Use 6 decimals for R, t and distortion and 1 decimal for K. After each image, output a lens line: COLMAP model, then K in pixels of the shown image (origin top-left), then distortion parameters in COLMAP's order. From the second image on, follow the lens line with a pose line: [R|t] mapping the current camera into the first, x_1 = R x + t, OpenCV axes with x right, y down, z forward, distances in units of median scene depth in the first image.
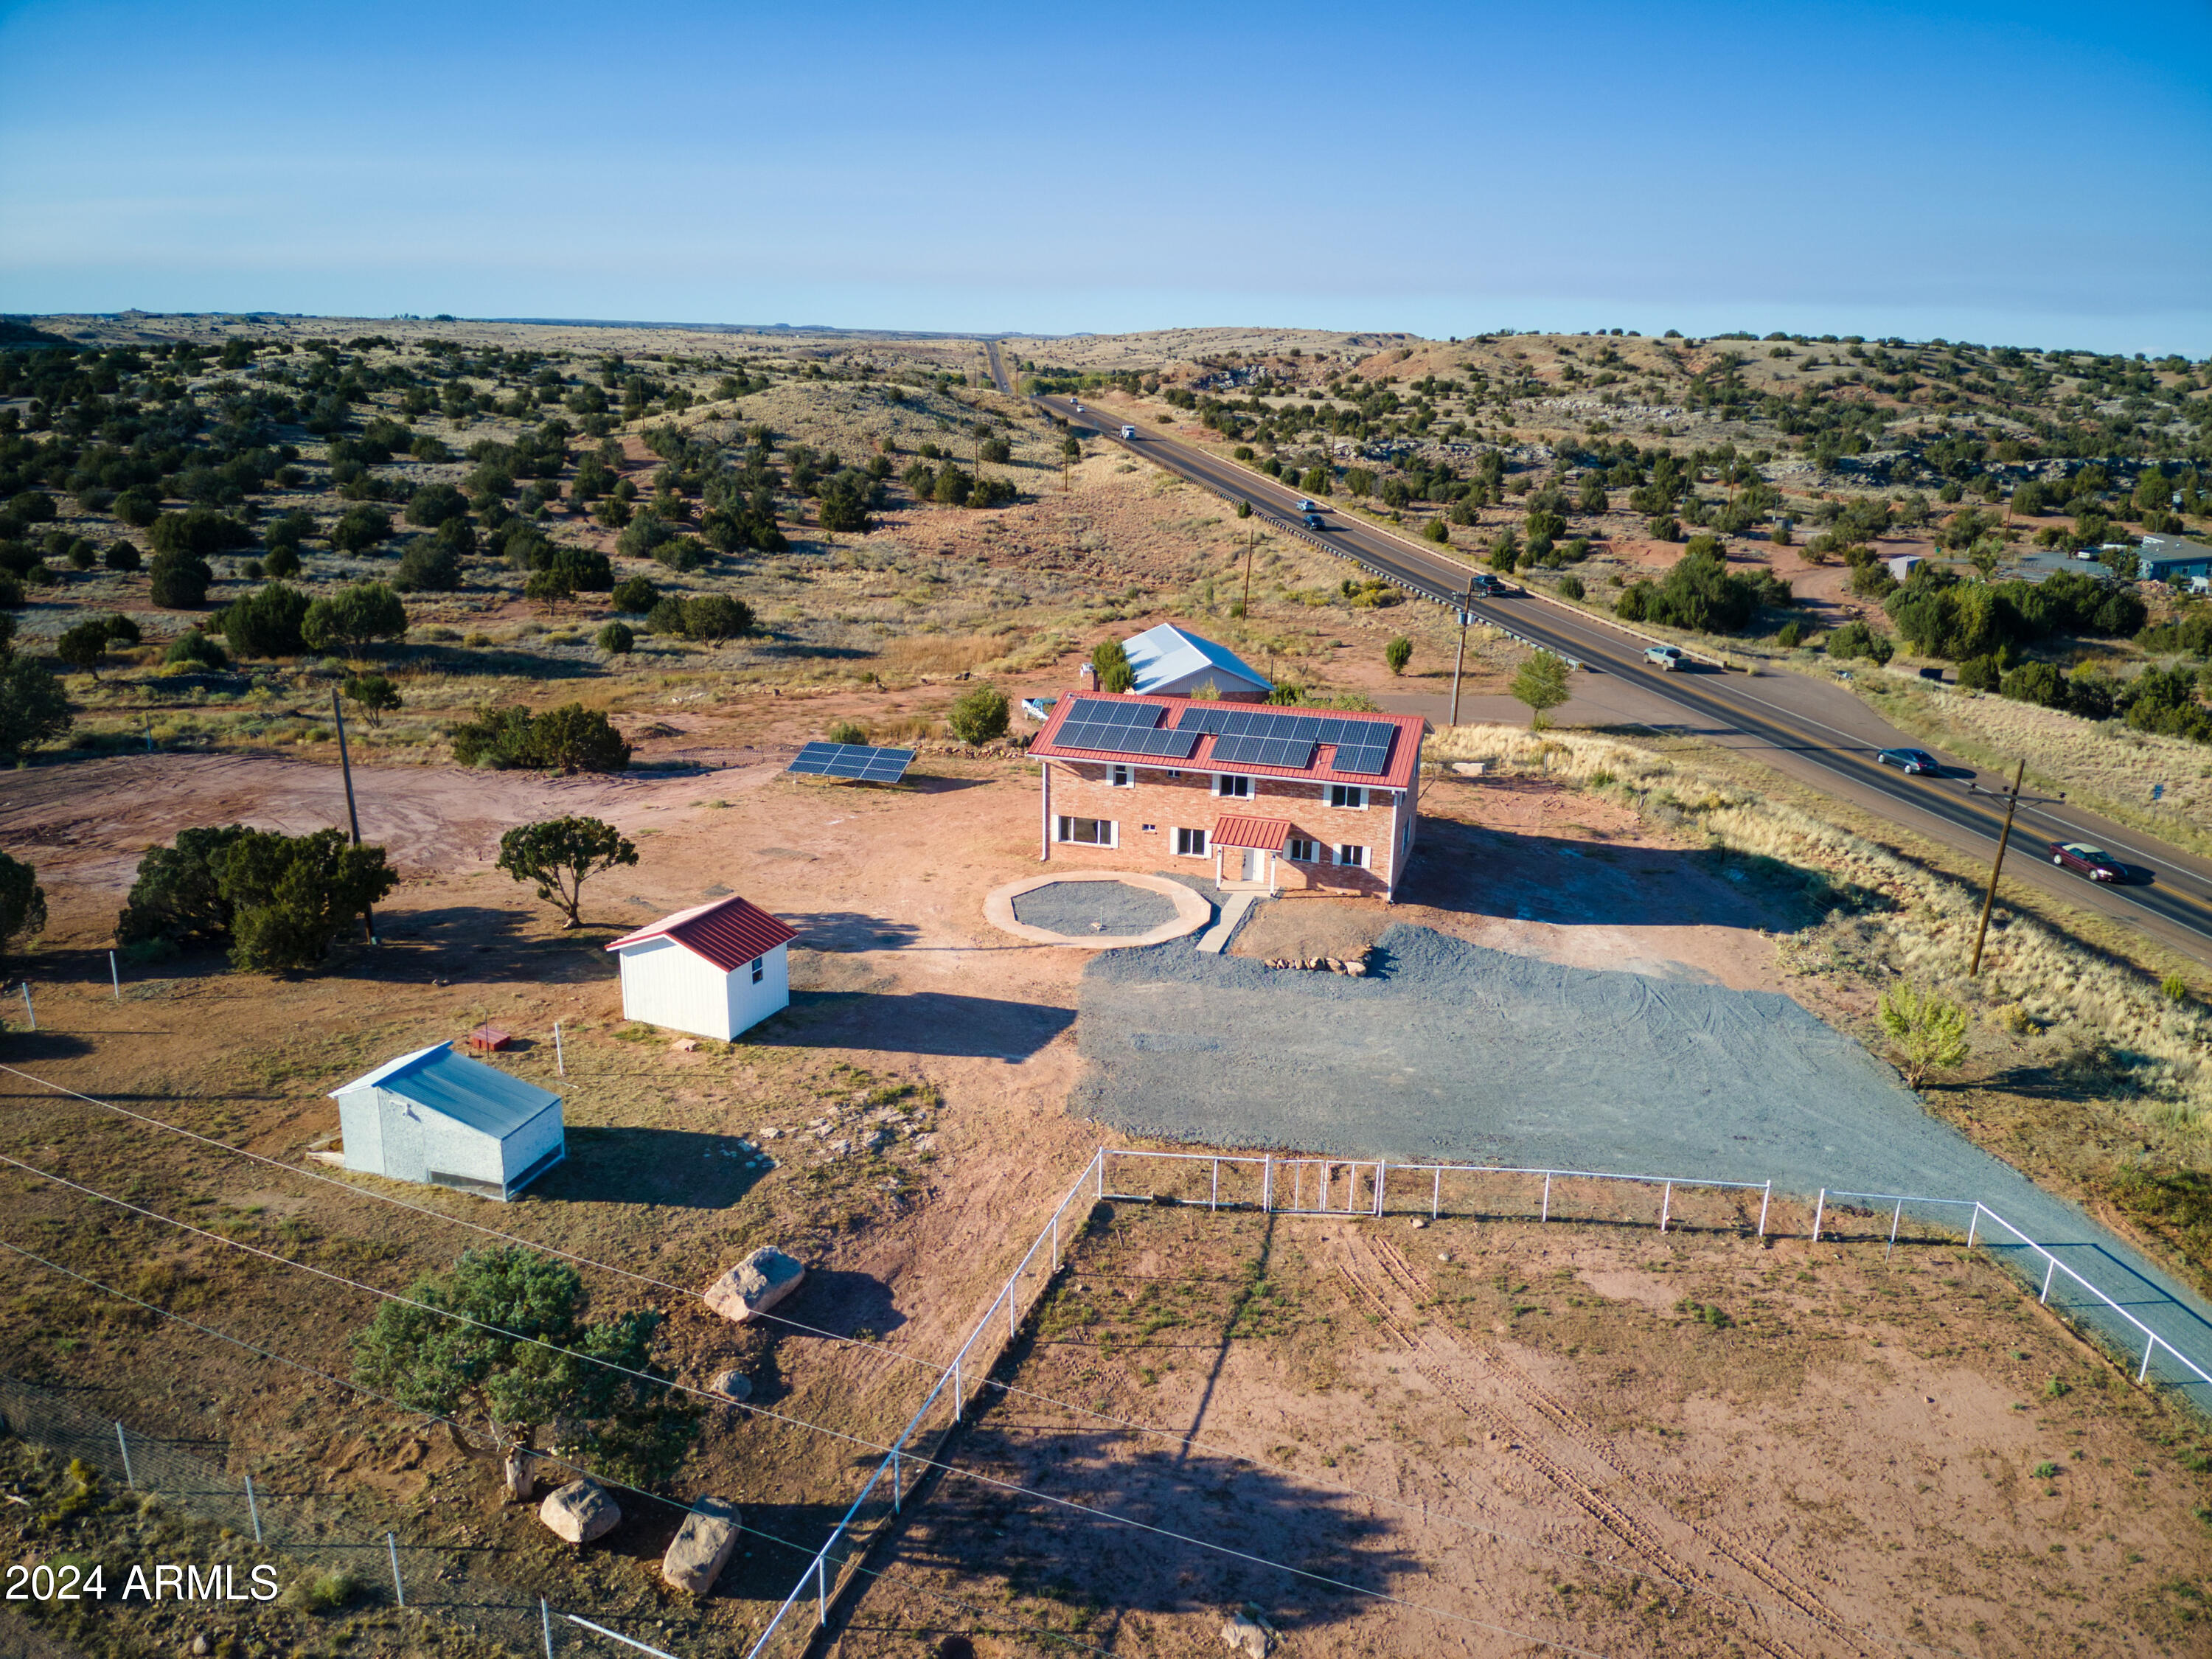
lens RADIAL K [[1598.0, 0, 1117.5], [0, 1598.0, 846.2], [0, 0, 1]] dist [0.041411, -0.034415]
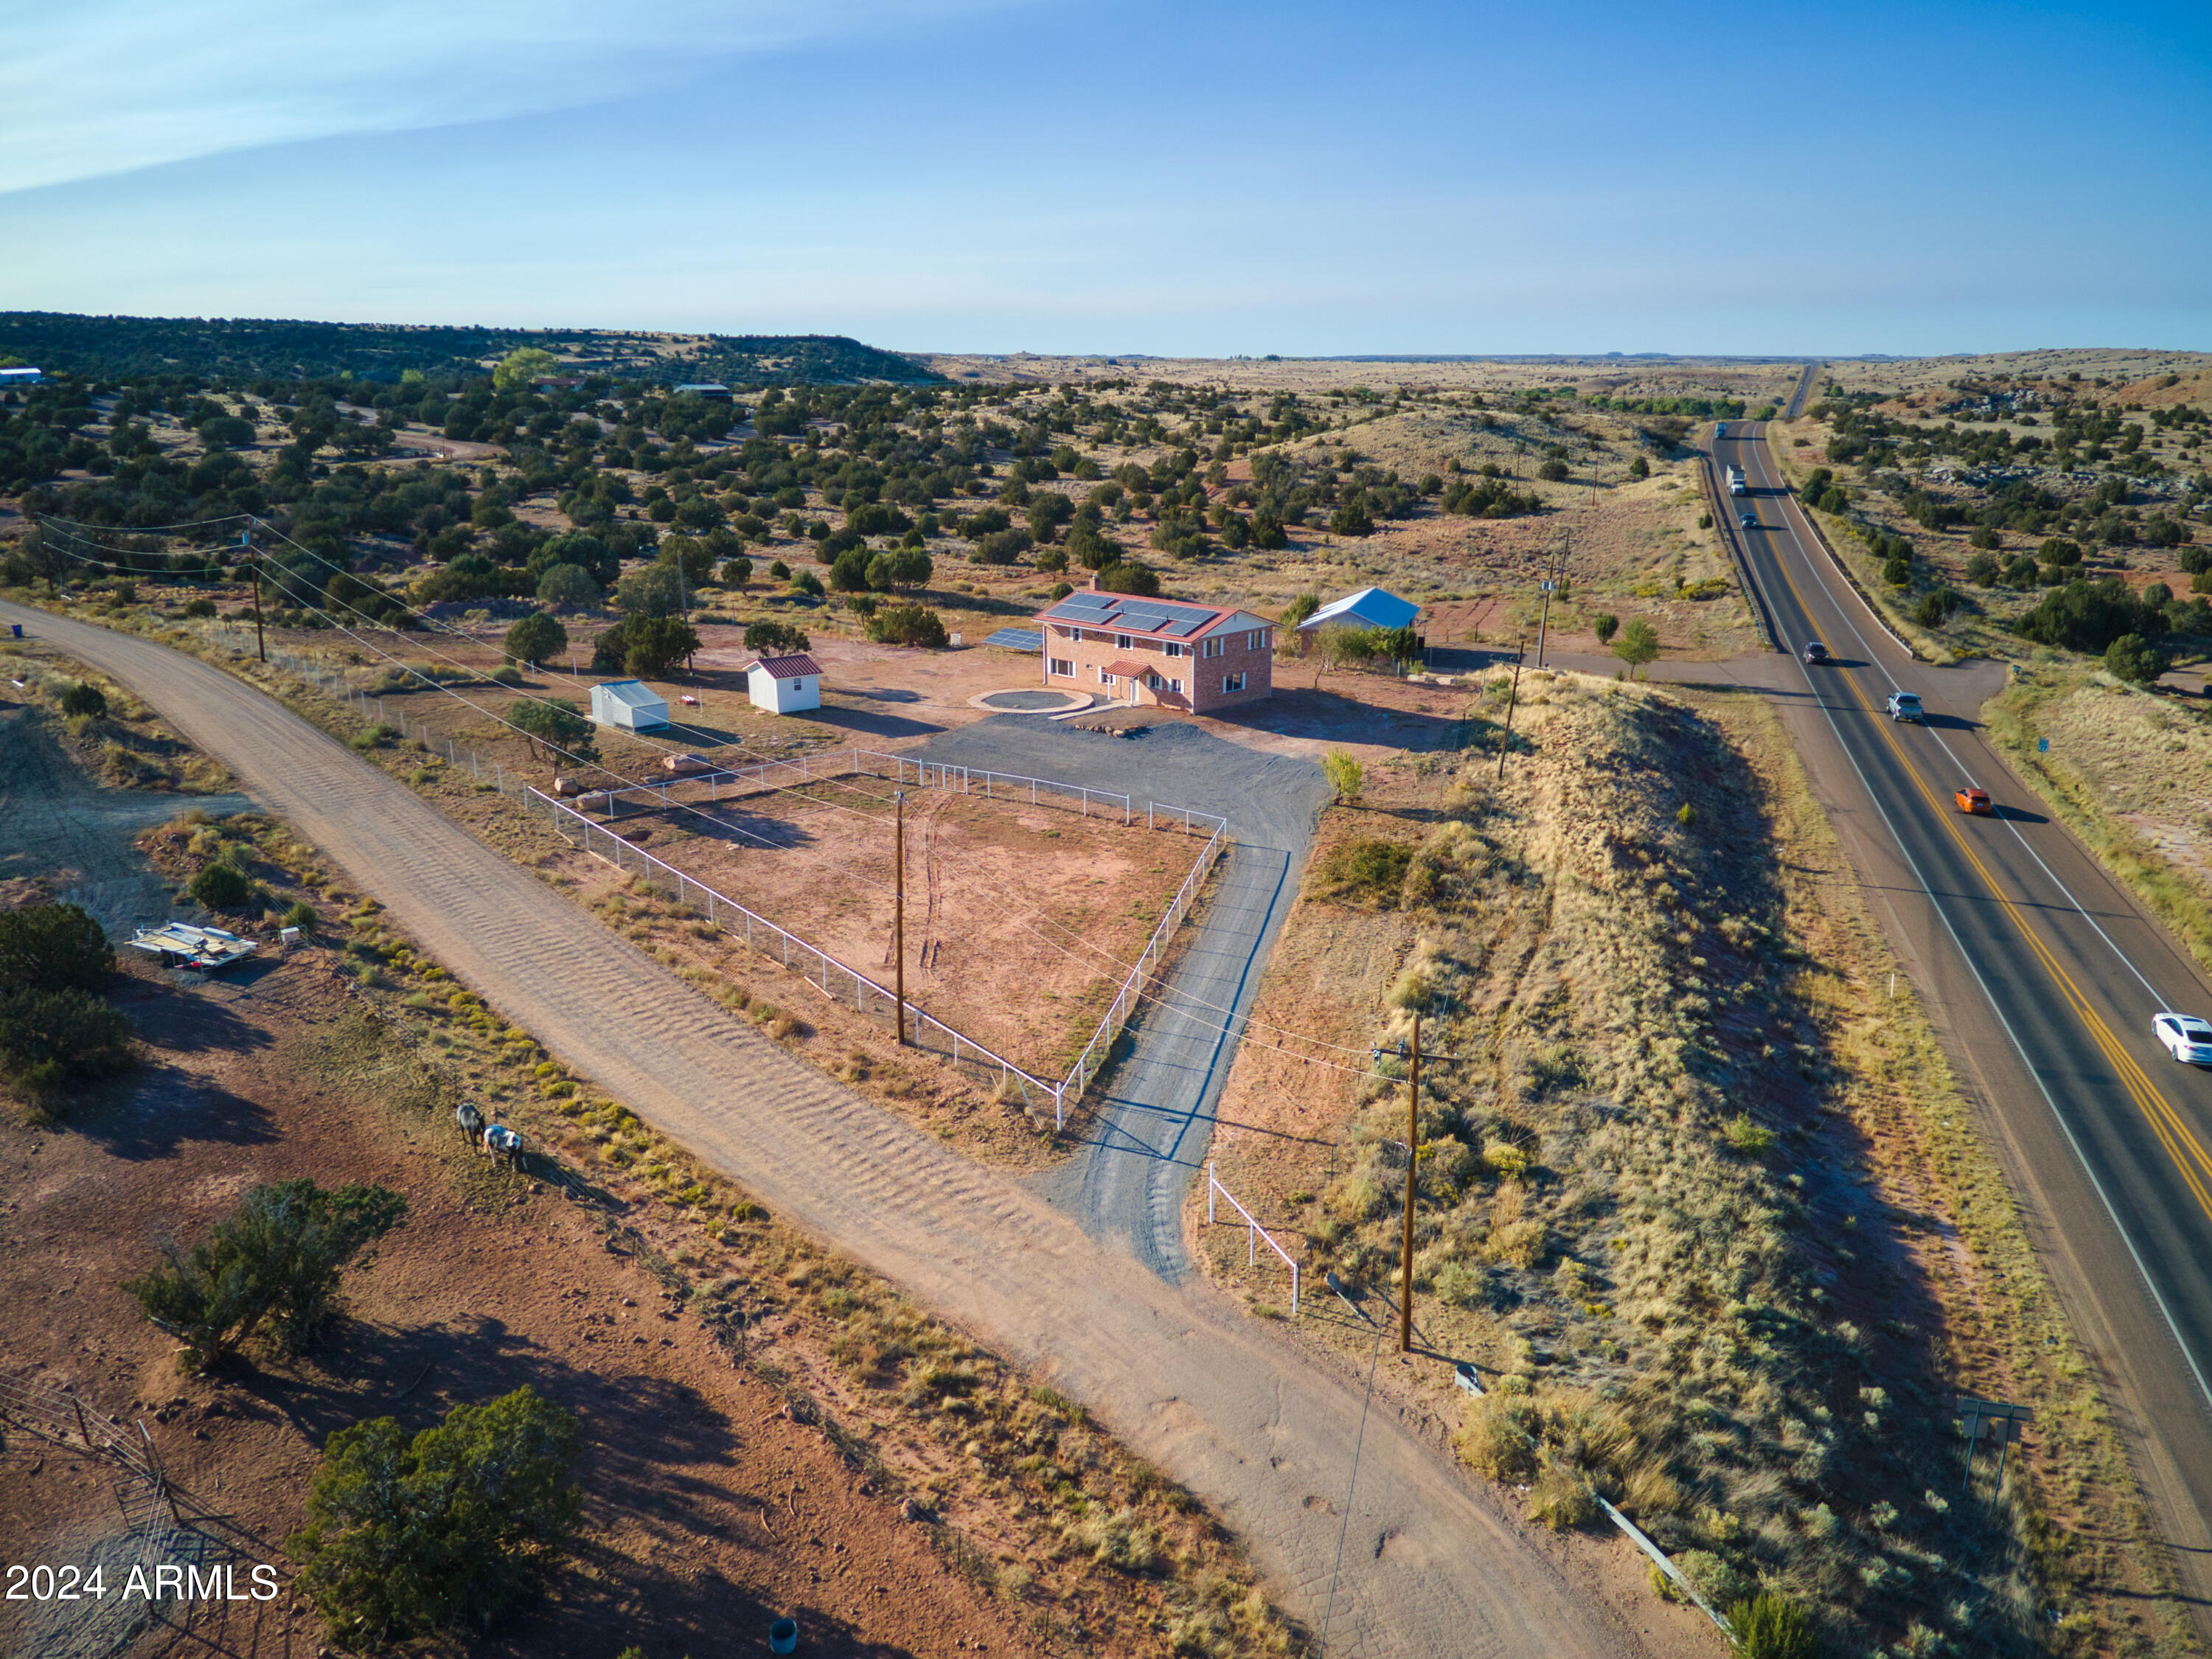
lens RADIAL K [[1598.0, 0, 1107.1], [0, 1598.0, 827.2], [0, 0, 1]] dist [0.041411, -0.034415]
pose [[0.890114, 0.109517, -0.442384, 0.829127], [-0.122168, 0.992509, -0.000105, 0.161115], [0.439059, 0.054138, 0.896826, -0.543439]]
